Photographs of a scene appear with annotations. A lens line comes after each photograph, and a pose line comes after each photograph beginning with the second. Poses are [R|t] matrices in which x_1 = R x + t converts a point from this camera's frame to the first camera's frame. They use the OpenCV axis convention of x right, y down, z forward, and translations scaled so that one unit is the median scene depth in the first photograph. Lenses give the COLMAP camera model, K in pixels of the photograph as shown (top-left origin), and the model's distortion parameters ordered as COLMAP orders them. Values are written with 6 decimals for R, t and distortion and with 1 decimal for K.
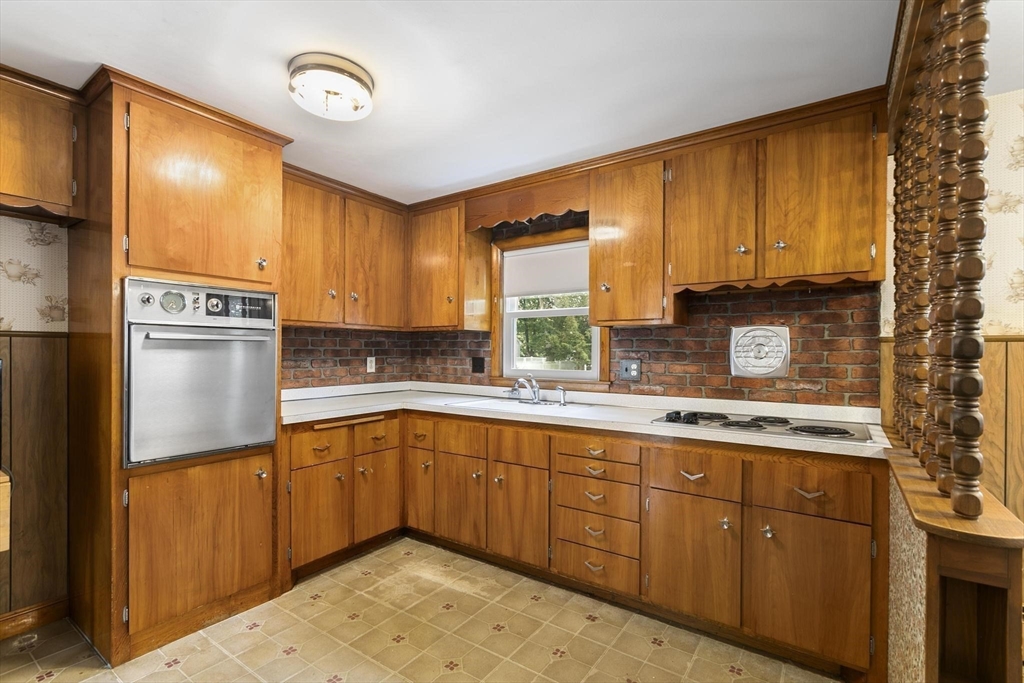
lens RADIAL K [[465.0, 0, 518.5], [0, 465.0, 356.9], [0, 0, 1]] dist [0.002534, 0.000122]
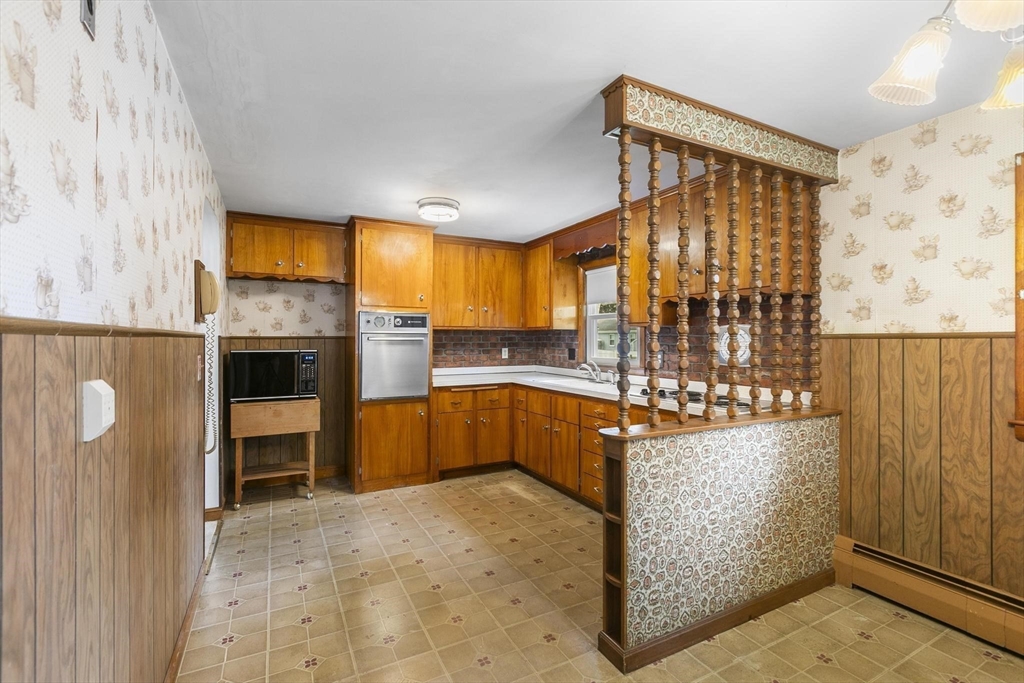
lens RADIAL K [[458.5, 0, 512.8], [0, 458.5, 344.1], [0, 0, 1]] dist [-0.000463, -0.000027]
pose [[0.882963, -0.000198, -0.469443, 0.514312], [-0.001190, 0.999996, -0.002660, -0.010805], [0.469442, 0.002908, 0.882959, -0.353967]]
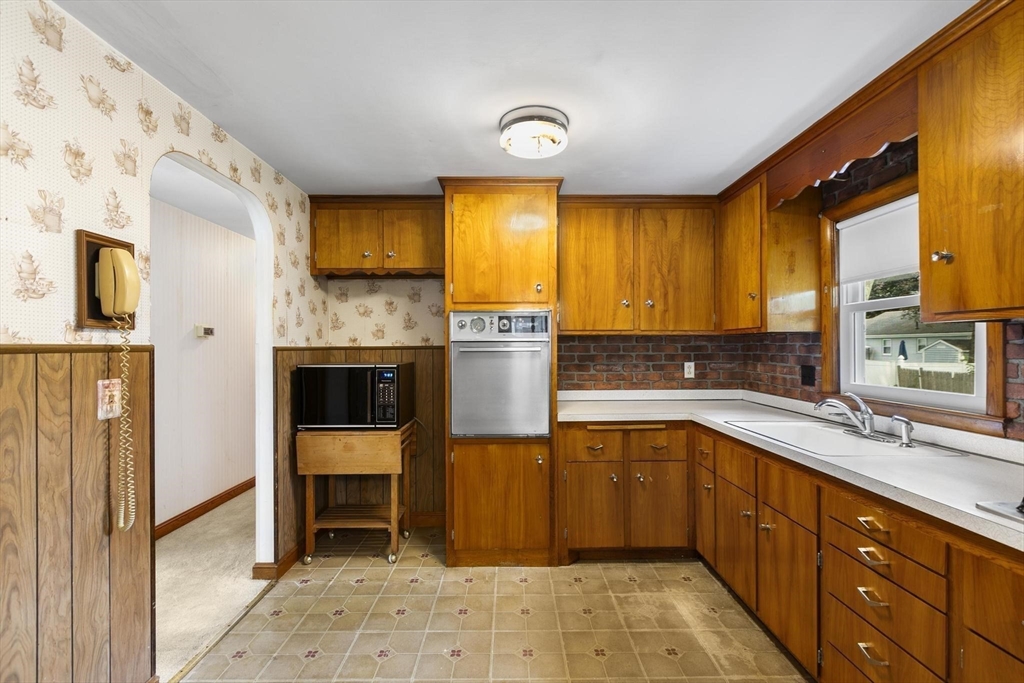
lens RADIAL K [[456.3, 0, 513.1], [0, 456.3, 347.6], [0, 0, 1]] dist [0.000943, 0.000779]
pose [[0.574413, -0.005878, -0.818545, 0.330682], [-0.003213, 0.999950, -0.009435, -0.026341], [0.818560, 0.008050, 0.574365, 0.215135]]
